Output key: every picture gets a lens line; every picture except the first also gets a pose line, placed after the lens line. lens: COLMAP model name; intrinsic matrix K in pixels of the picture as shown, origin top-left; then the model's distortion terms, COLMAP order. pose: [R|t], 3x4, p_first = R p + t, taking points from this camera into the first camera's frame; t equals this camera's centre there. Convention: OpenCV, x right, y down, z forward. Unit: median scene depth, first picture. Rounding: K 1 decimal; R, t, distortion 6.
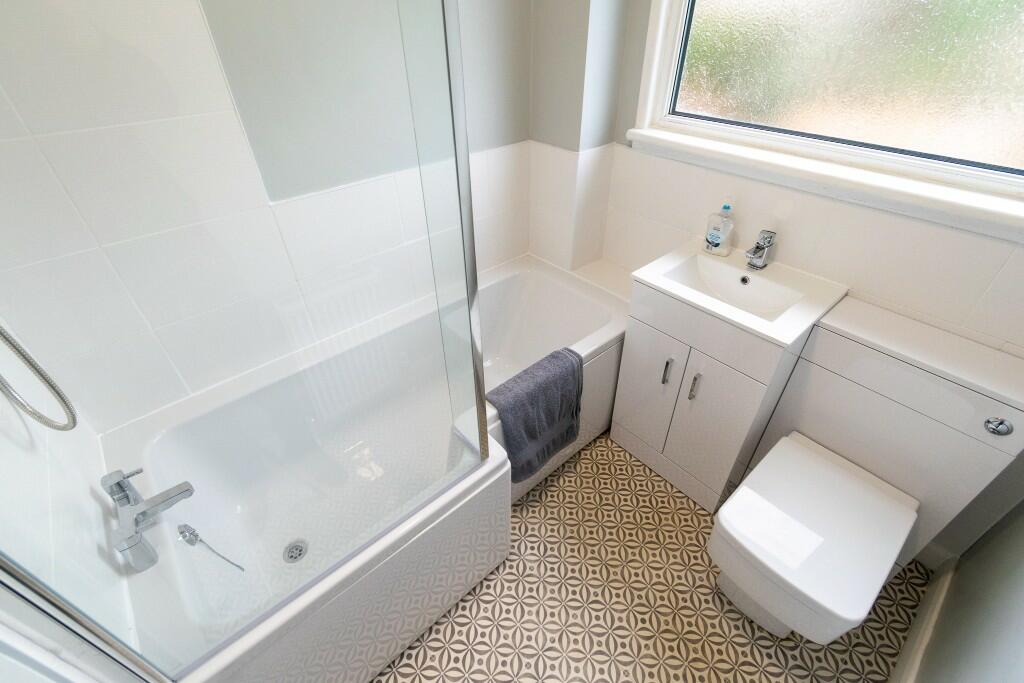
lens RADIAL K [[454.9, 0, 512.0], [0, 454.9, 341.5], [0, 0, 1]] dist [0.001454, 0.000062]
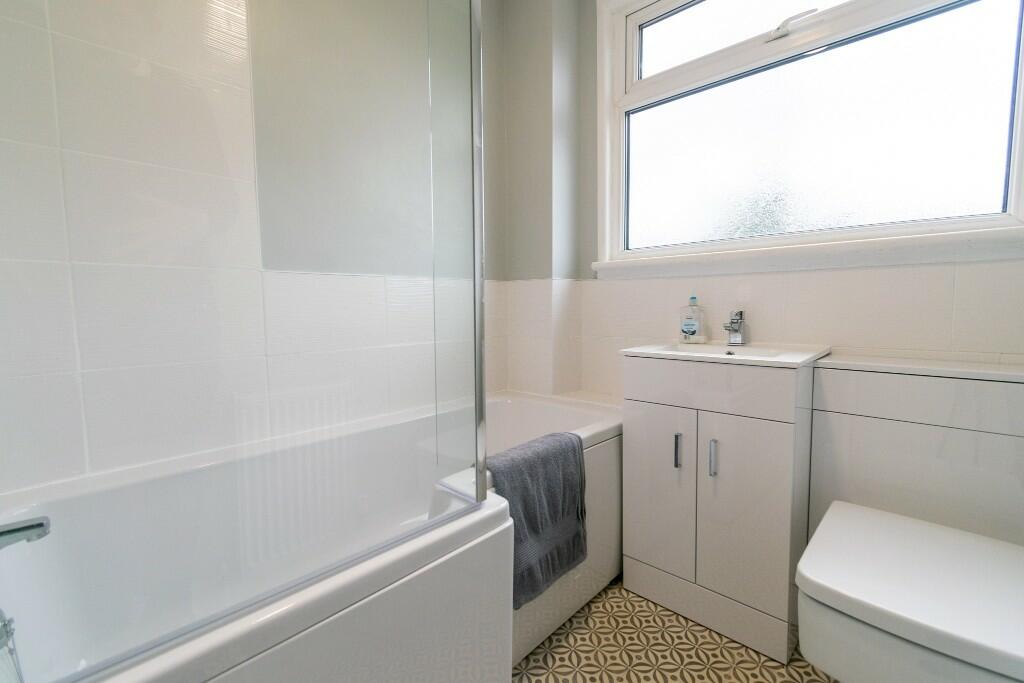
lens RADIAL K [[452.2, 0, 512.0], [0, 452.2, 341.5], [0, 0, 1]] dist [-0.000097, 0.000262]
pose [[0.995884, -0.000791, 0.090636, -0.056562], [0.050233, 0.837164, -0.544641, 0.335738], [-0.075447, 0.546952, 0.833757, 0.169163]]
